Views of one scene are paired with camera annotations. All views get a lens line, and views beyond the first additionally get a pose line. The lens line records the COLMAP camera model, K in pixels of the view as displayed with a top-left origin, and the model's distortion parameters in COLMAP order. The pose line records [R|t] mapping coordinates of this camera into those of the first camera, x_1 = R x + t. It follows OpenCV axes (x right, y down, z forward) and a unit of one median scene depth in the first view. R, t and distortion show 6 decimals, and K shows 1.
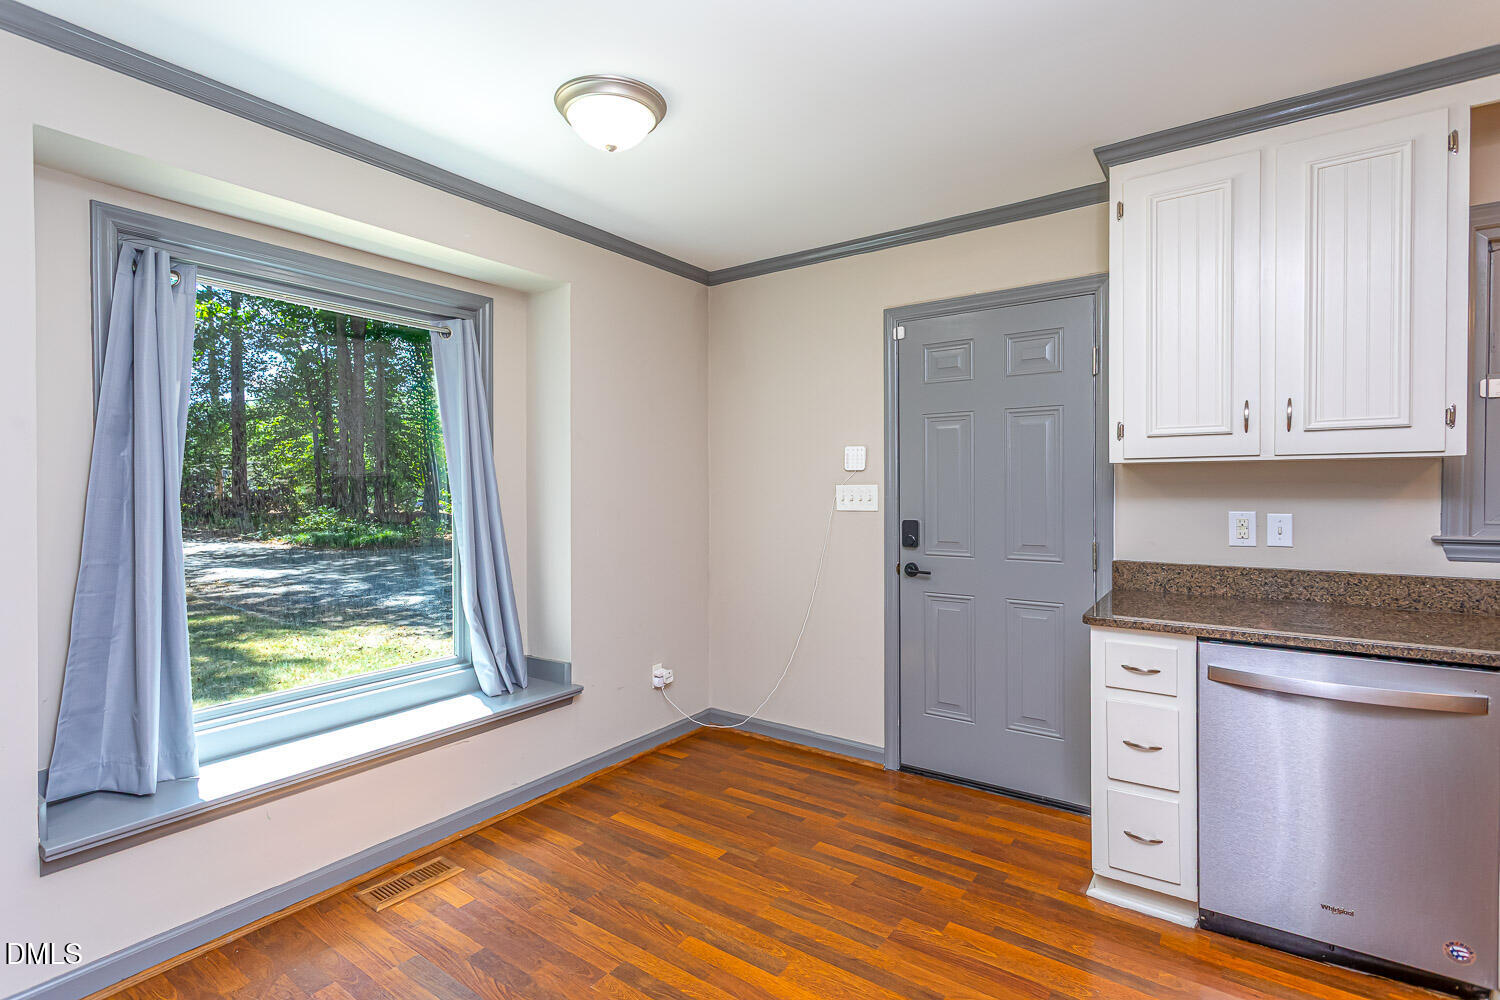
lens RADIAL K [[708.4, 0, 755.3], [0, 708.4, 496.8], [0, 0, 1]] dist [-0.002263, 0.003748]
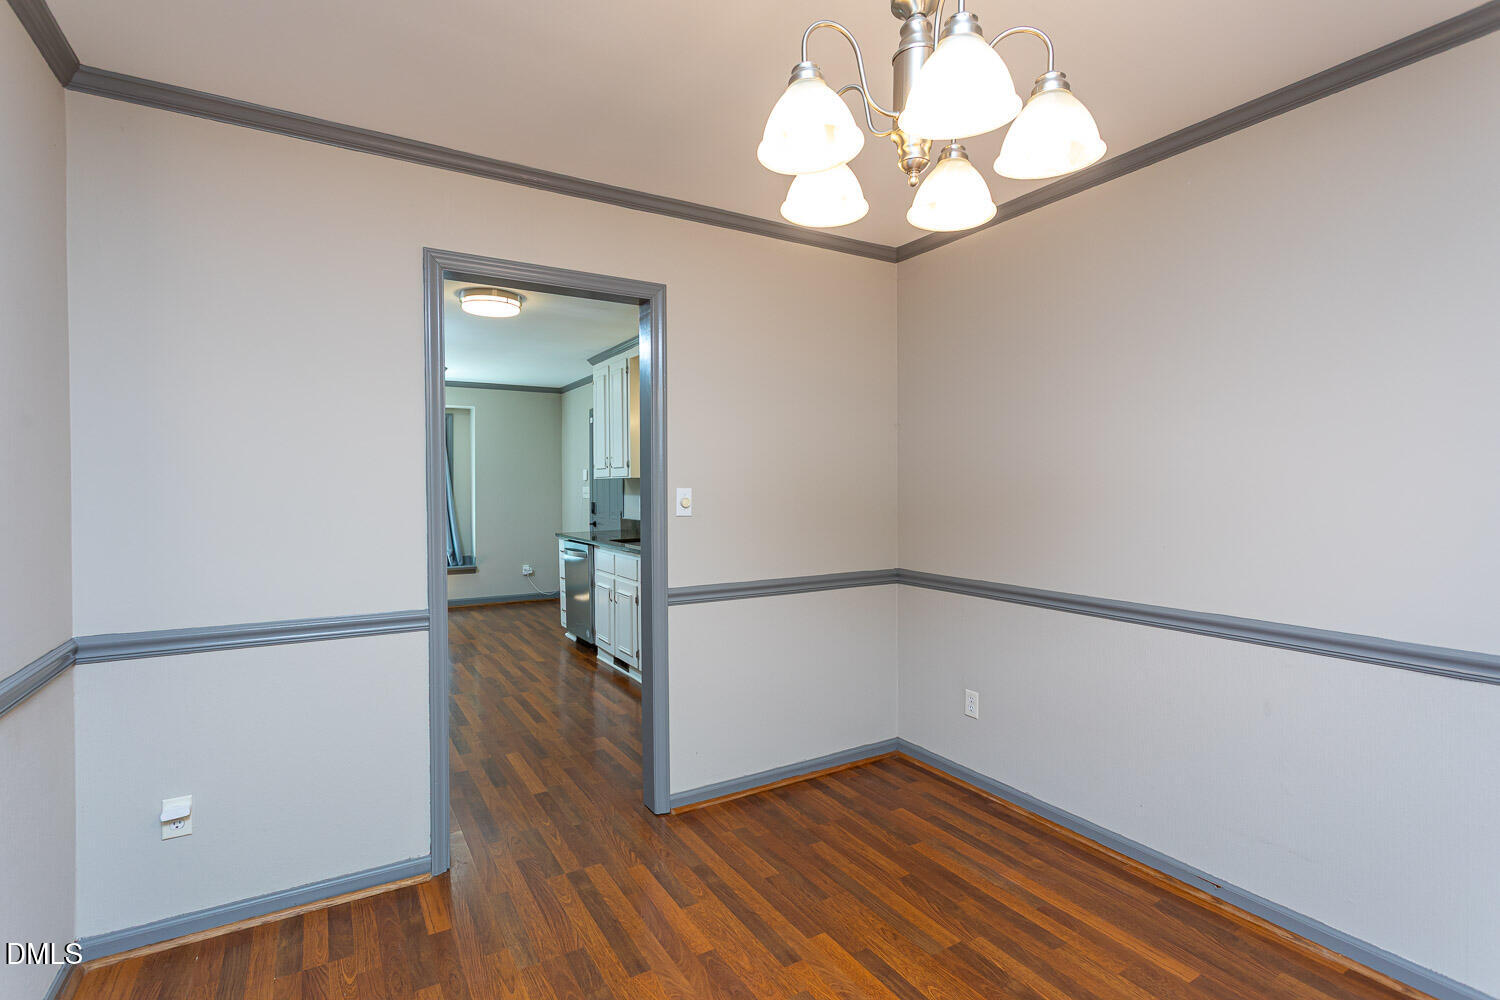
lens RADIAL K [[708.4, 0, 751.0], [0, 708.4, 490.6], [0, 0, 1]] dist [-0.002263, 0.003748]
pose [[0.917430, 0.004358, -0.397873, 1.973263], [-0.005677, 0.999982, -0.002137, -0.002934], [0.397856, 0.004219, 0.917438, -1.107602]]
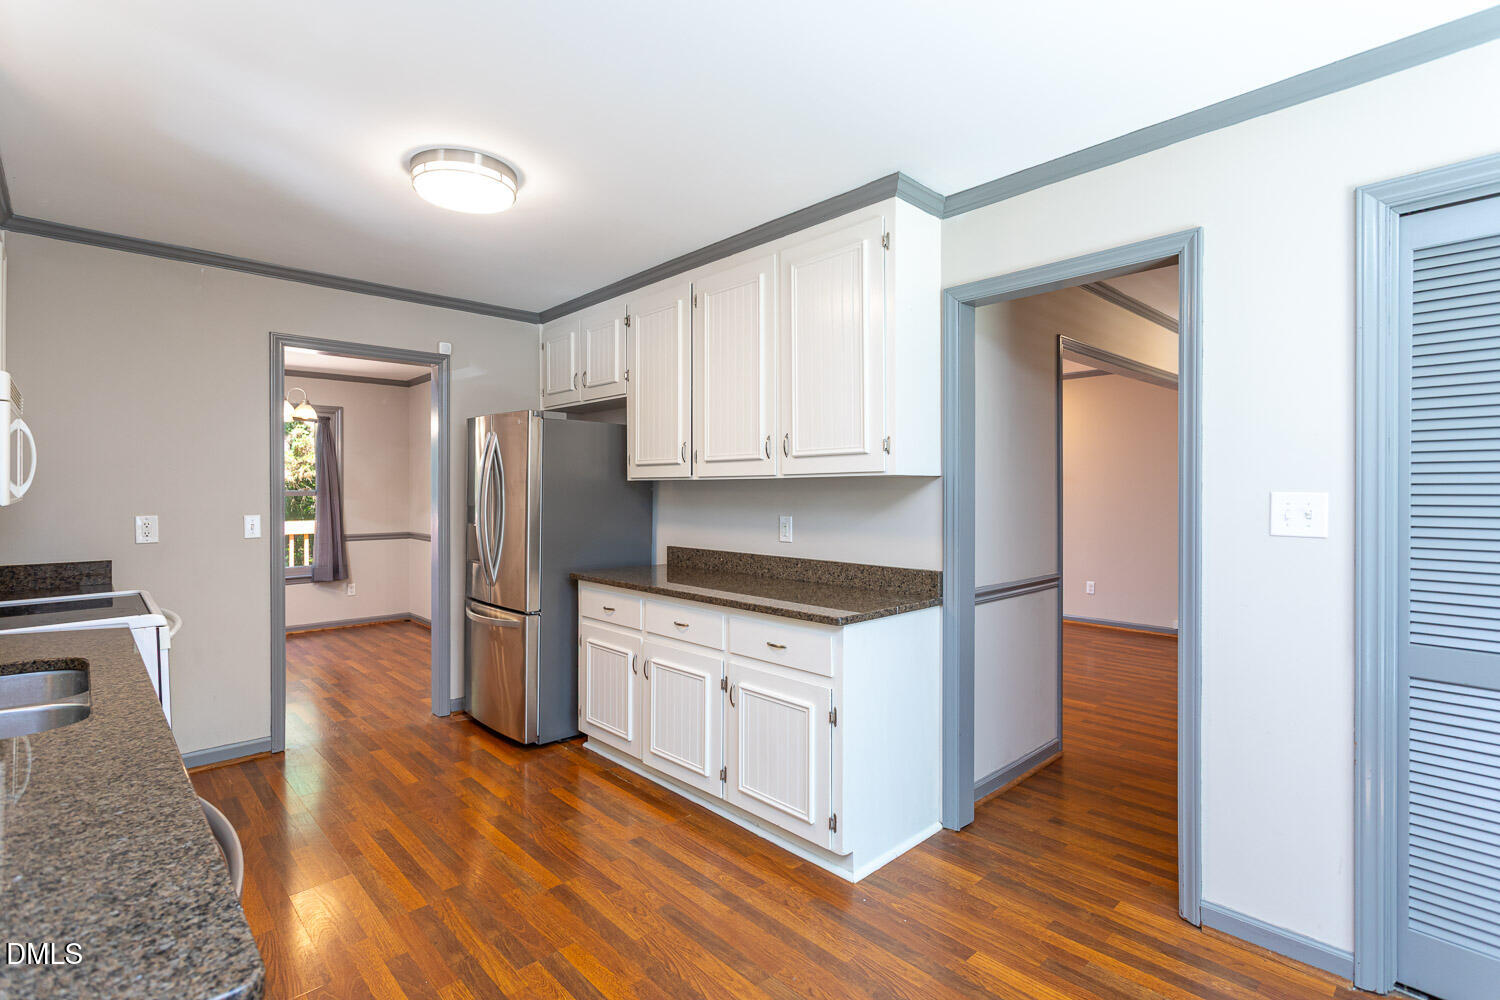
lens RADIAL K [[708.4, 0, 747.7], [0, 708.4, 492.0], [0, 0, 1]] dist [-0.002263, 0.003748]
pose [[-0.981036, 0.005933, 0.193736, 0.194136], [0.008891, 0.999857, 0.014404, -0.021897], [-0.193622, 0.015853, -0.980948, 1.055041]]
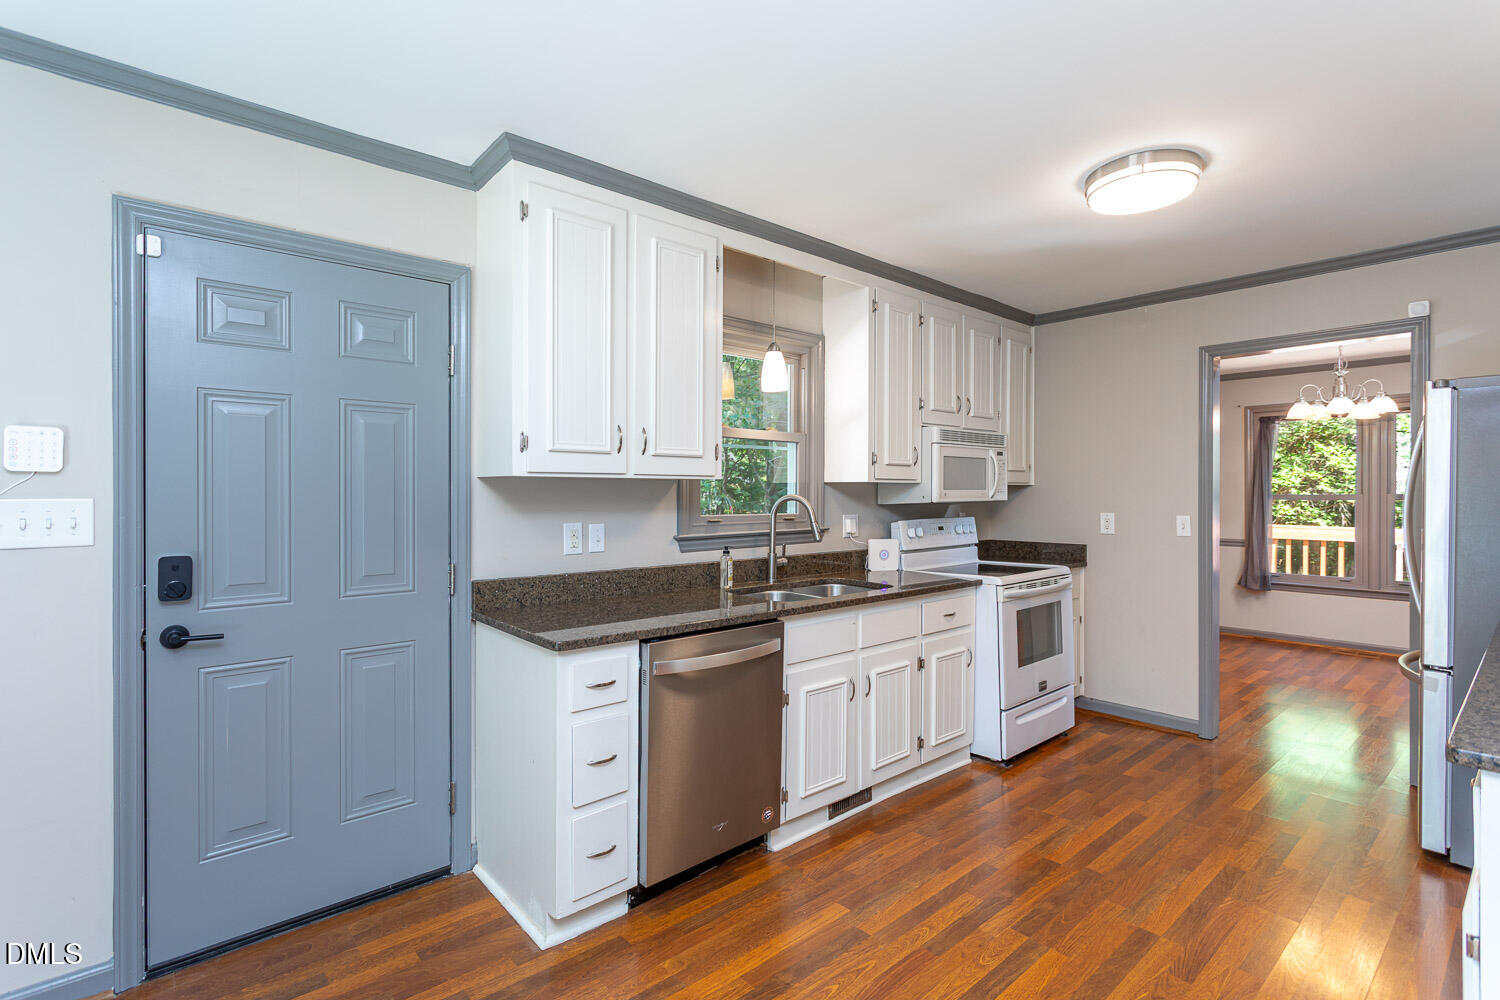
lens RADIAL K [[708.4, 0, 727.5], [0, 708.4, 495.6], [0, 0, 1]] dist [-0.002263, 0.003748]
pose [[0.250517, 0.002018, 0.968110, -0.314640], [0.011602, 0.999920, -0.005087, -0.013670], [-0.968043, 0.012506, 0.250473, 0.472726]]
